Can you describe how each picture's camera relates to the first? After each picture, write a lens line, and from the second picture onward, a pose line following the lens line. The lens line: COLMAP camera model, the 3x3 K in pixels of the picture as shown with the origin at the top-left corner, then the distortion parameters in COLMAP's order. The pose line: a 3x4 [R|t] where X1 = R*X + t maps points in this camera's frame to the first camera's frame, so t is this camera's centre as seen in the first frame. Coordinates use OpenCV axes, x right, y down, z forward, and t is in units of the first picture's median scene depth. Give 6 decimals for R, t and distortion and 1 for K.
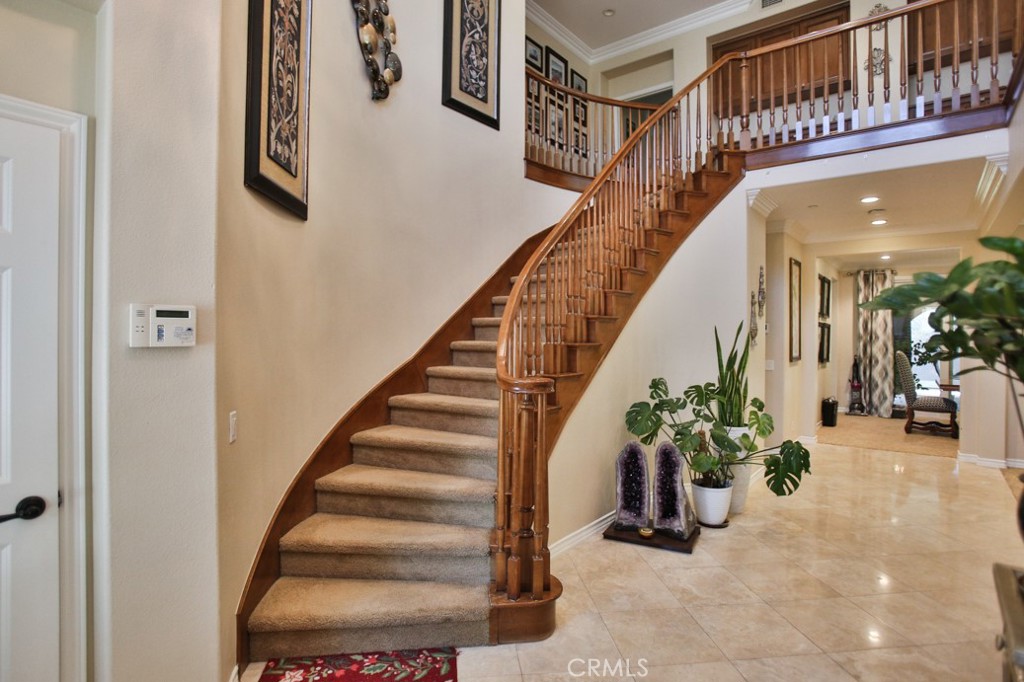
lens RADIAL K [[529.9, 0, 512.0], [0, 529.9, 341.0], [0, 0, 1]] dist [-0.021914, 0.000517]
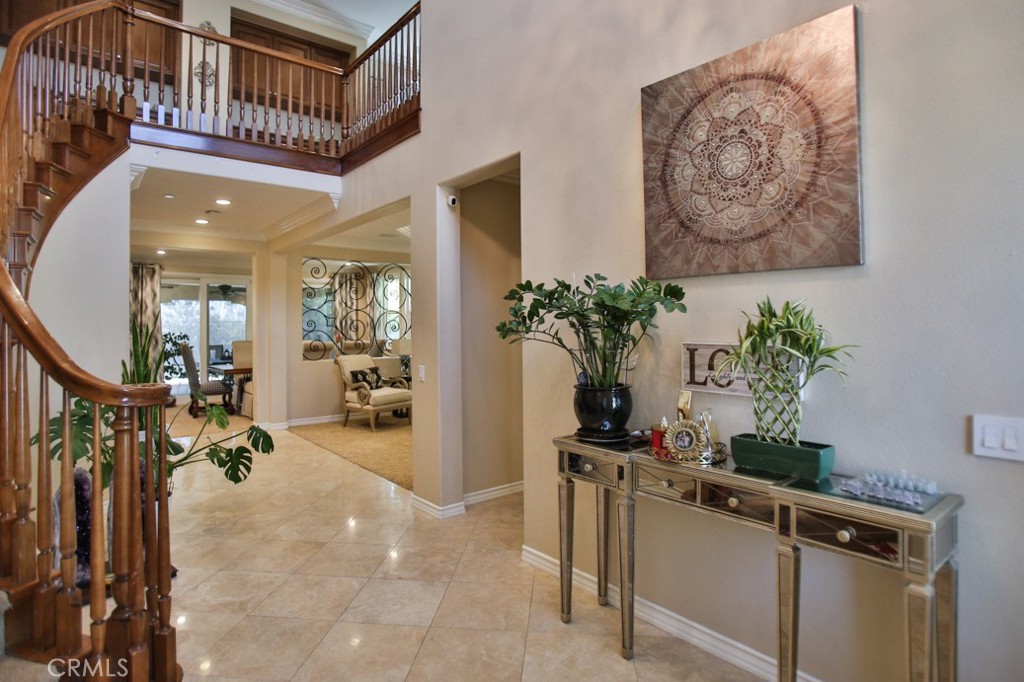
lens RADIAL K [[536.4, 0, 512.0], [0, 536.4, 341.0], [0, 0, 1]] dist [-0.056510, 0.000090]
pose [[0.204493, -0.031730, 0.978354, -0.280866], [0.021126, 0.999385, 0.027996, 0.000376], [-0.978640, 0.014943, 0.205037, 0.202430]]
